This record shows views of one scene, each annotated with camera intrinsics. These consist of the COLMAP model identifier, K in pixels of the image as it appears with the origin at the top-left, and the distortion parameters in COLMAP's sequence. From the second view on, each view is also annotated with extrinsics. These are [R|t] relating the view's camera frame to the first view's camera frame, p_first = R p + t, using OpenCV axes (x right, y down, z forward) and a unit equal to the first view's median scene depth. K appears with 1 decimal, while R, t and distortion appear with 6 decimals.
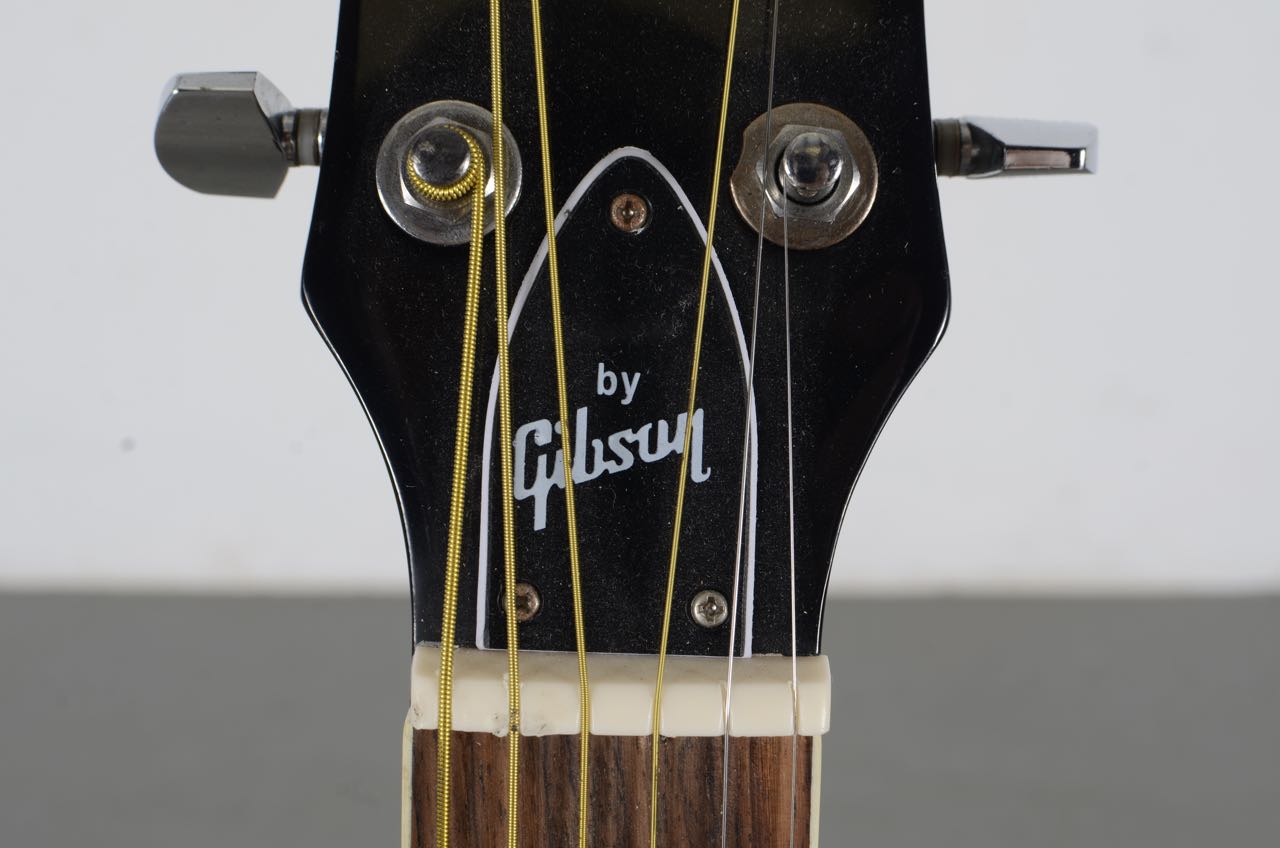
lens RADIAL K [[1933.8, 0, 640.0], [0, 1933.8, 424.0], [0, 0, 1]] dist [-0.212604, 0.100611]
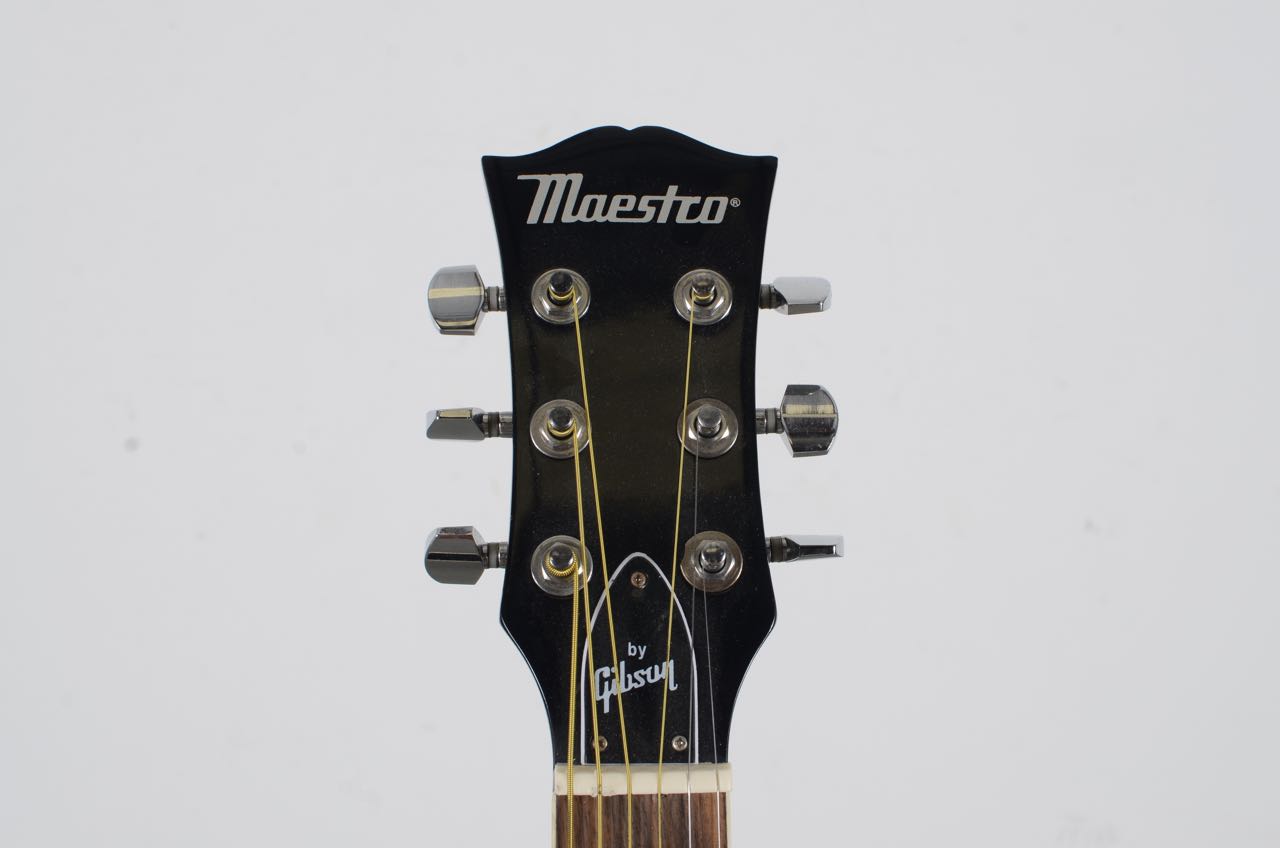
lens RADIAL K [[1955.4, 0, 640.0], [0, 1955.4, 424.0], [0, 0, 1]] dist [-0.197624, 0.127726]
pose [[0.999099, -0.037409, 0.020045, -0.045444], [0.041153, 0.969395, -0.242031, 0.290710], [-0.010378, 0.242638, 0.970061, -1.400418]]
